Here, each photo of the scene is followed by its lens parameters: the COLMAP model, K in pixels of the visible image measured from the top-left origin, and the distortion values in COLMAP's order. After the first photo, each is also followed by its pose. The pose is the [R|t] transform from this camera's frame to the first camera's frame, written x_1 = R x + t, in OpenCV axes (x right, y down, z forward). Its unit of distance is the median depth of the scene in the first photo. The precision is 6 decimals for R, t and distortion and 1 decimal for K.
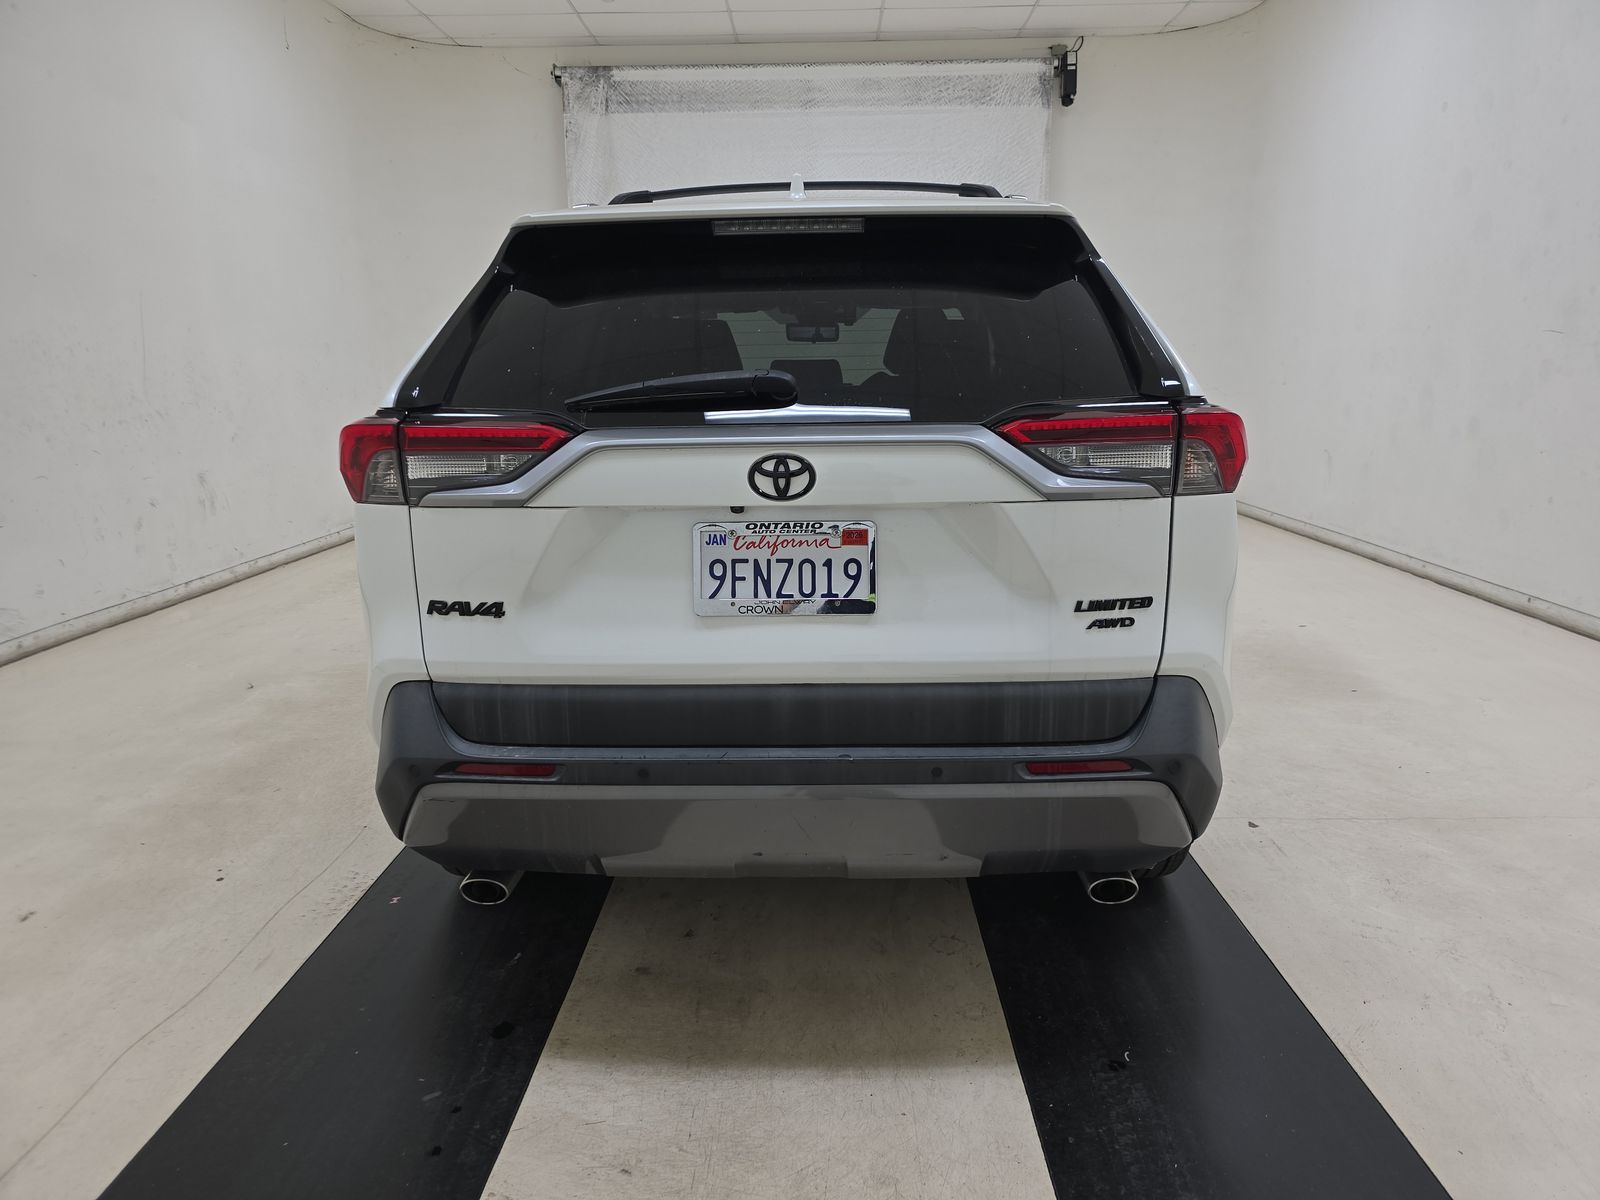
lens RADIAL K [[1077.8, 0, 808.7], [0, 1077.8, 599.5], [0, 0, 1]] dist [0.028381, -0.021329]
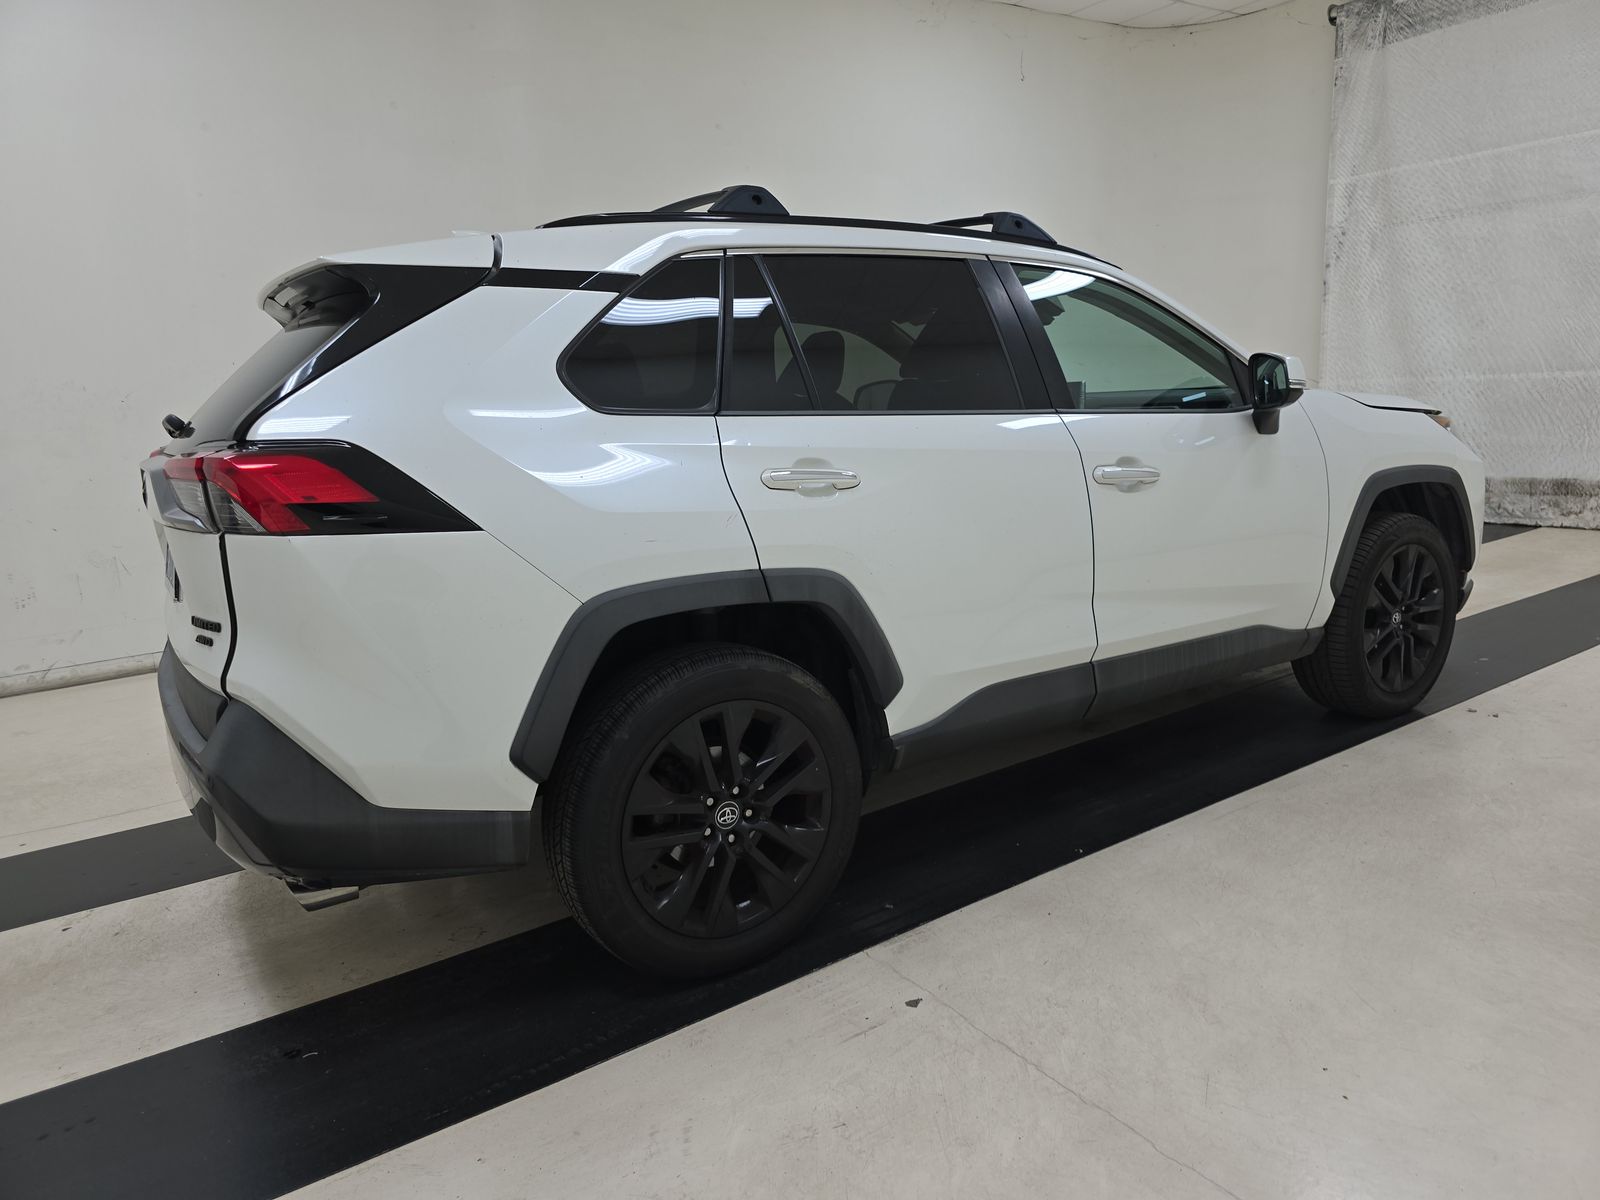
lens RADIAL K [[1077.8, 0, 803.9], [0, 1077.8, 594.0], [0, 0, 1]] dist [0.028381, -0.021329]
pose [[0.578518, 0.137641, -0.803973, 1.383837], [-0.124958, 0.988980, 0.079398, -0.171146], [0.806042, 0.054530, 0.589342, 0.748913]]
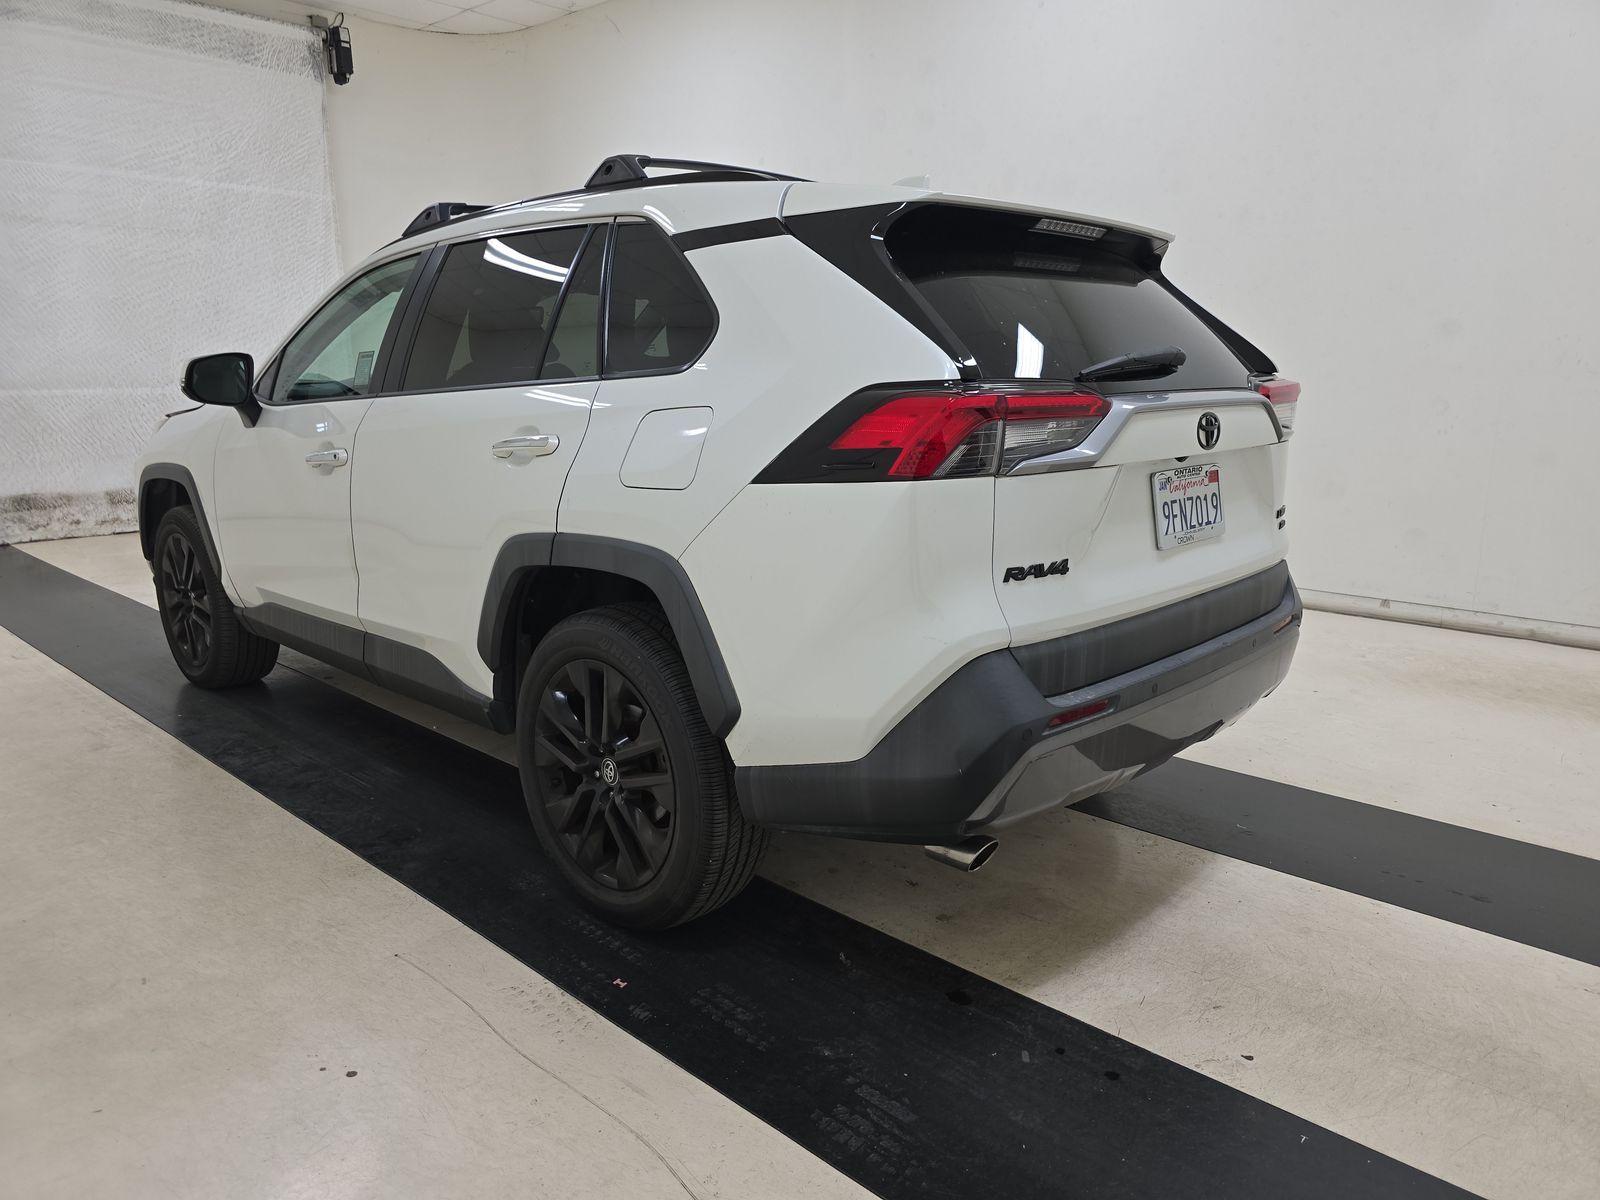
lens RADIAL K [[1077.8, 0, 808.4], [0, 1077.8, 604.0], [0, 0, 1]] dist [0.028381, -0.021329]
pose [[0.668892, -0.146846, 0.728711, -1.134446], [0.146239, 0.987132, 0.064687, -0.055036], [-0.728833, 0.063297, 0.681759, 0.419820]]
